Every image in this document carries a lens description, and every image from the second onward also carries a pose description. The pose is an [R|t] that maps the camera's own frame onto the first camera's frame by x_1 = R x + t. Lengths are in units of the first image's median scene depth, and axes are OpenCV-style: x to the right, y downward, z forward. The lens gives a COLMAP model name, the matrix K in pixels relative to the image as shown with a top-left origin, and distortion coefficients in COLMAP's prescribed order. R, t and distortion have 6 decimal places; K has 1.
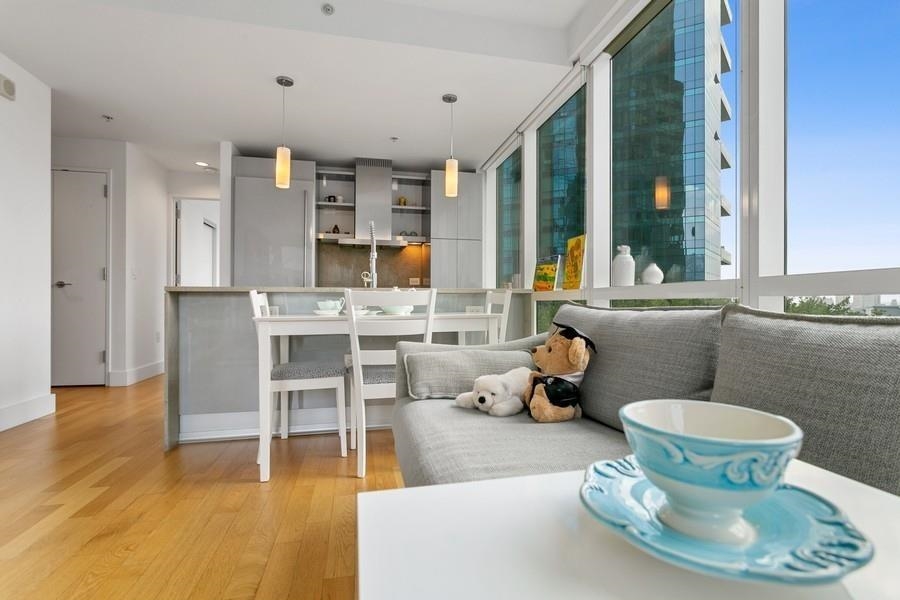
lens RADIAL K [[440.3, 0, 450.0], [0, 440.3, 300.0], [0, 0, 1]] dist [-0.003883, 0.000014]
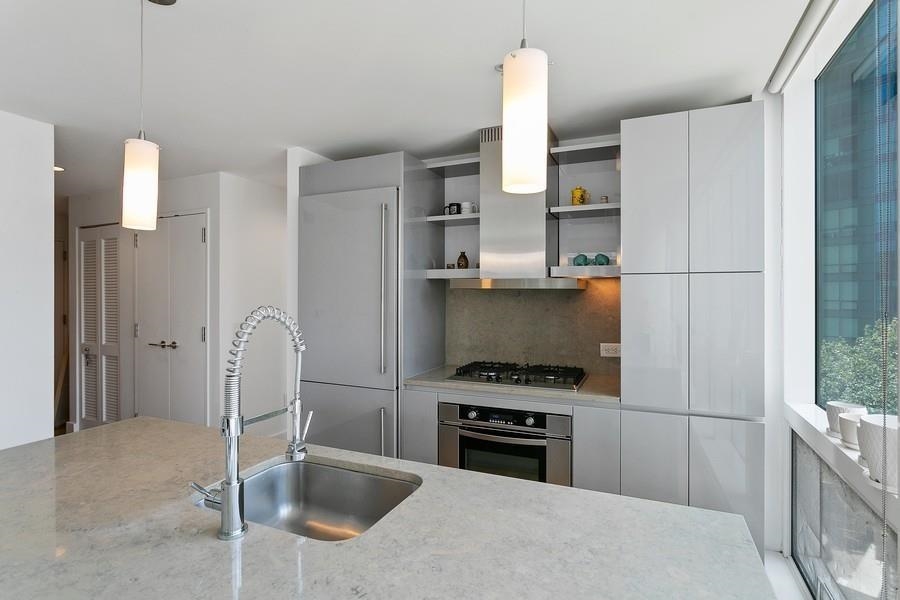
lens RADIAL K [[455.8, 0, 450.1], [0, 455.8, 290.4], [0, 0, 1]] dist [-0.003641, -0.000053]
pose [[0.798101, -0.004739, -0.602504, 0.121916], [0.007082, 0.999974, 0.001516, -0.158600], [0.602481, -0.005477, 0.798114, 0.665721]]
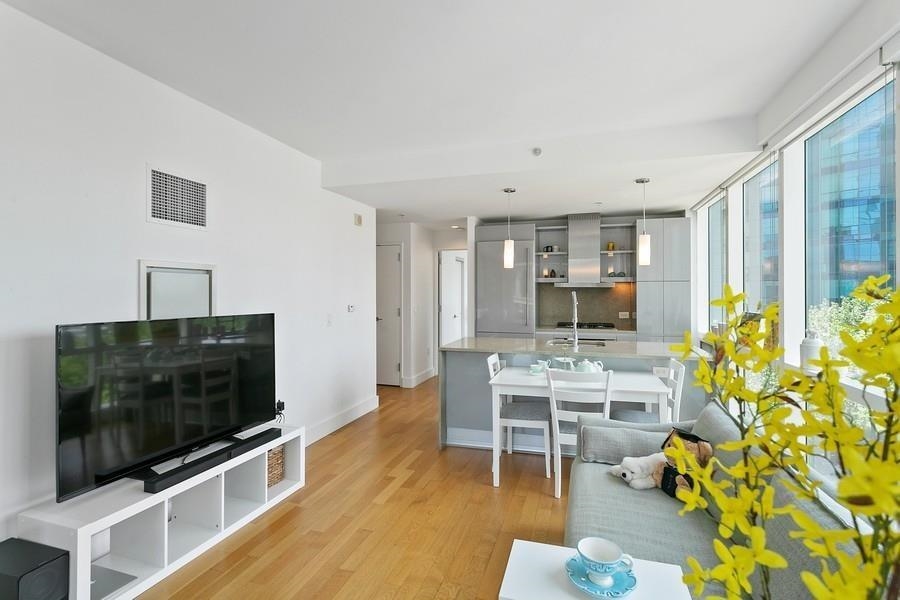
lens RADIAL K [[429.0, 0, 449.9], [0, 429.0, 289.3], [0, 0, 1]] dist [-0.000681, 0.000097]
pose [[0.869100, -0.004531, -0.494616, 0.103730], [0.004609, 0.999989, -0.001063, -0.153011], [0.494616, -0.001355, 0.869111, -0.218099]]
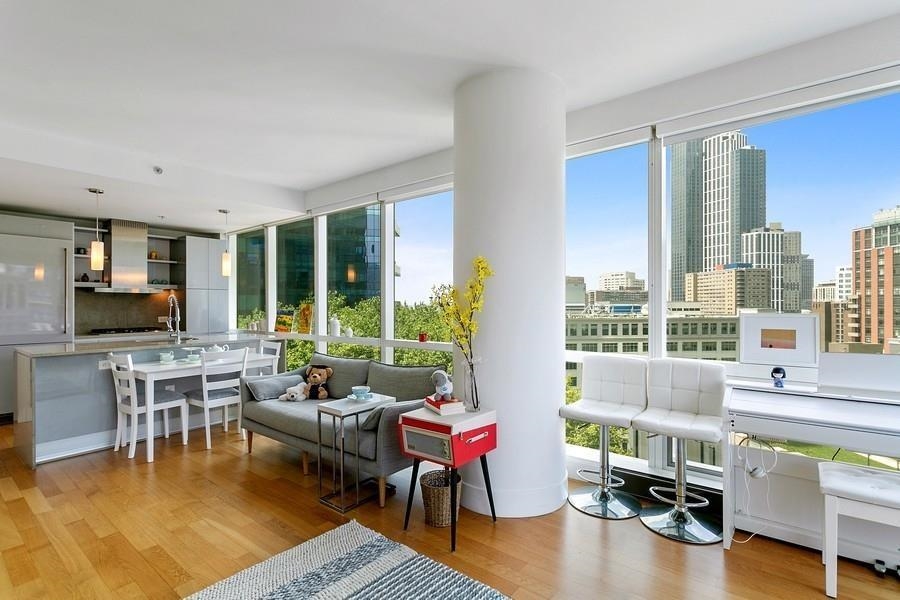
lens RADIAL K [[433.0, 0, 450.2], [0, 433.0, 304.6], [0, 0, 1]] dist [0.000660, 0.000101]
pose [[0.777148, -0.003696, 0.629307, -0.304222], [0.000393, 0.999985, 0.005388, -0.125822], [-0.629317, -0.003940, 0.777138, -0.601052]]
